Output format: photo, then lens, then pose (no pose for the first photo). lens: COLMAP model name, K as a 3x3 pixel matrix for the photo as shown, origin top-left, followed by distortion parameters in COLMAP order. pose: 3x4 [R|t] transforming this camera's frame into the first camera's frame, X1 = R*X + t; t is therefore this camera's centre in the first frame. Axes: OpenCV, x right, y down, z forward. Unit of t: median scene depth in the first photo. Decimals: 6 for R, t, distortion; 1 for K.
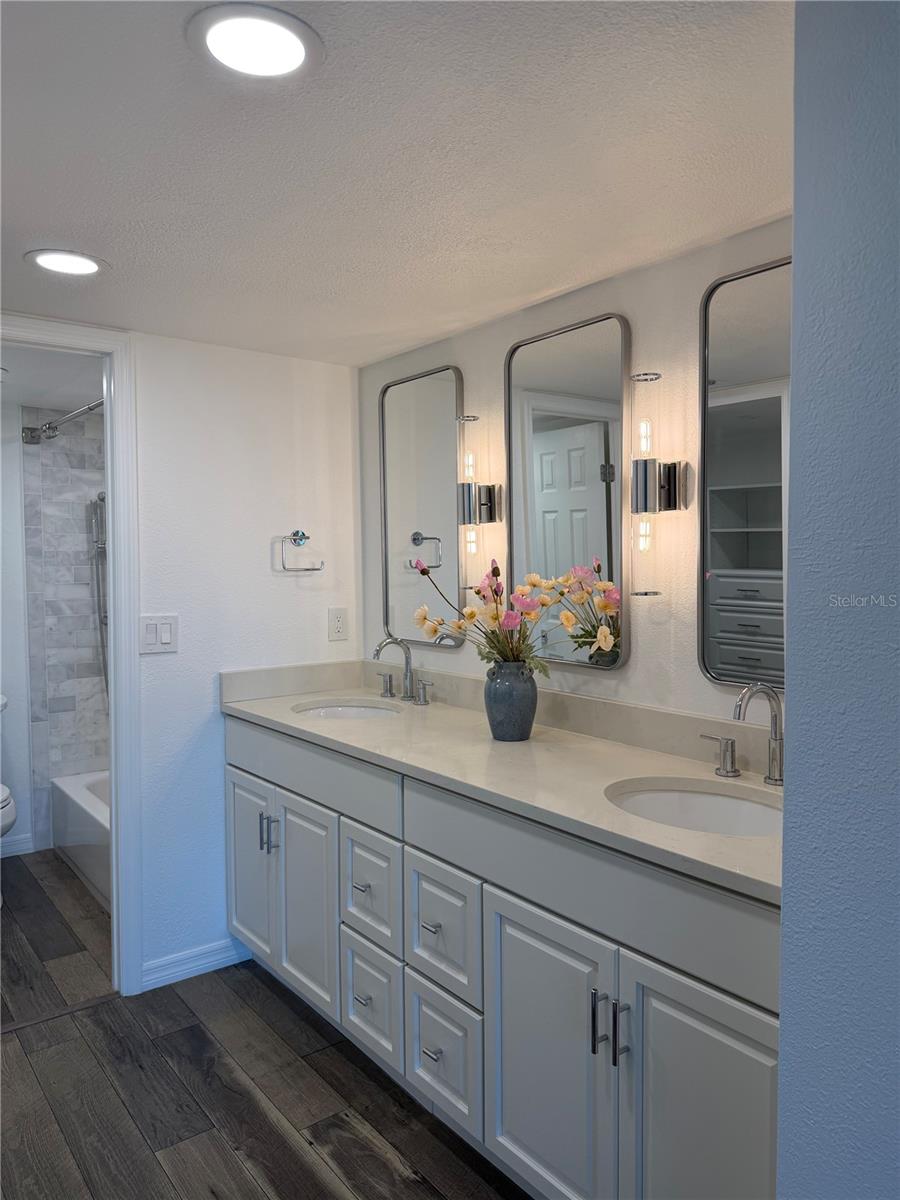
lens RADIAL K [[845.7, 0, 450.0], [0, 845.7, 600.0], [0, 0, 1]] dist [-0.007275, -0.005100]
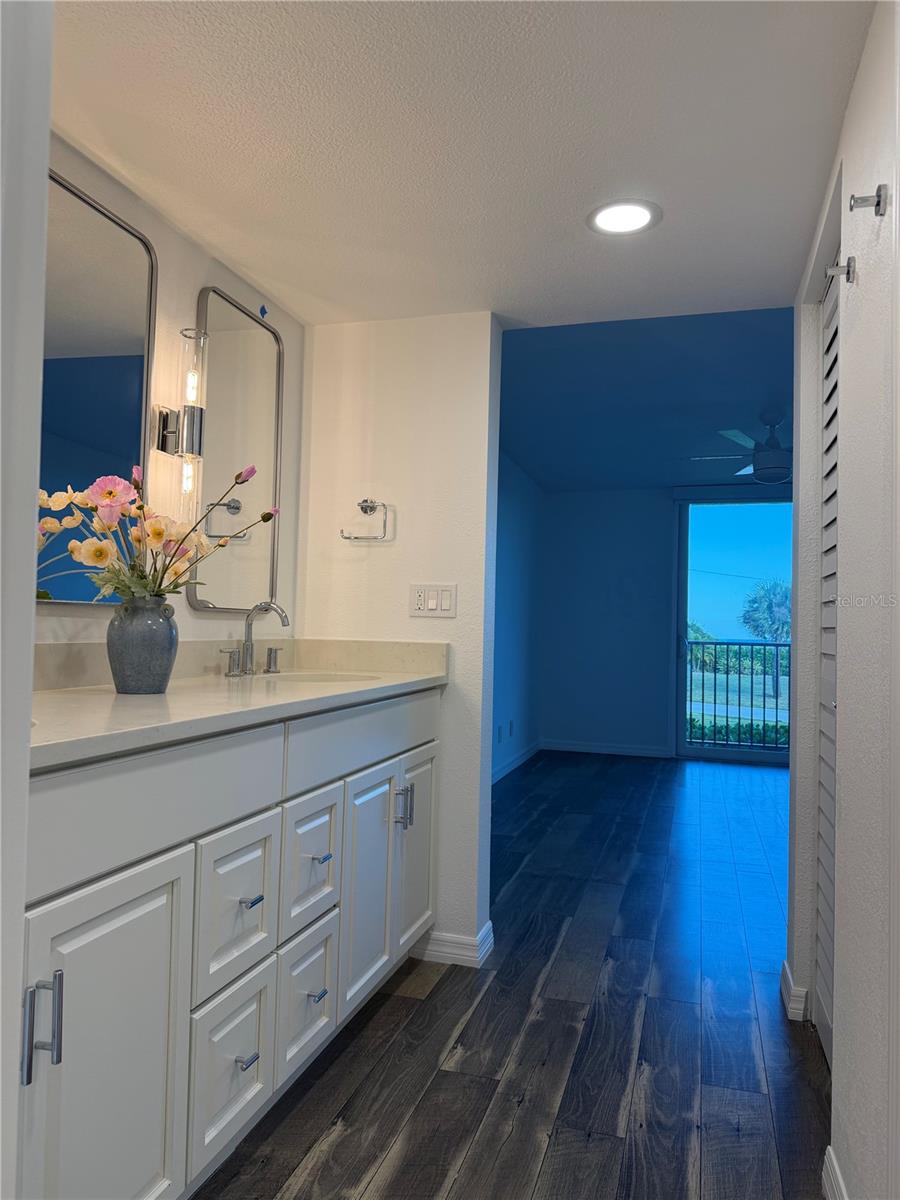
lens RADIAL K [[845.7, 0, 450.0], [0, 845.7, 600.0], [0, 0, 1]] dist [-0.007275, -0.005100]
pose [[-0.579971, 0.012901, 0.814535, -1.074185], [0.017228, 0.999845, -0.003569, 0.115532], [-0.814455, 0.011963, -0.580104, 1.720889]]
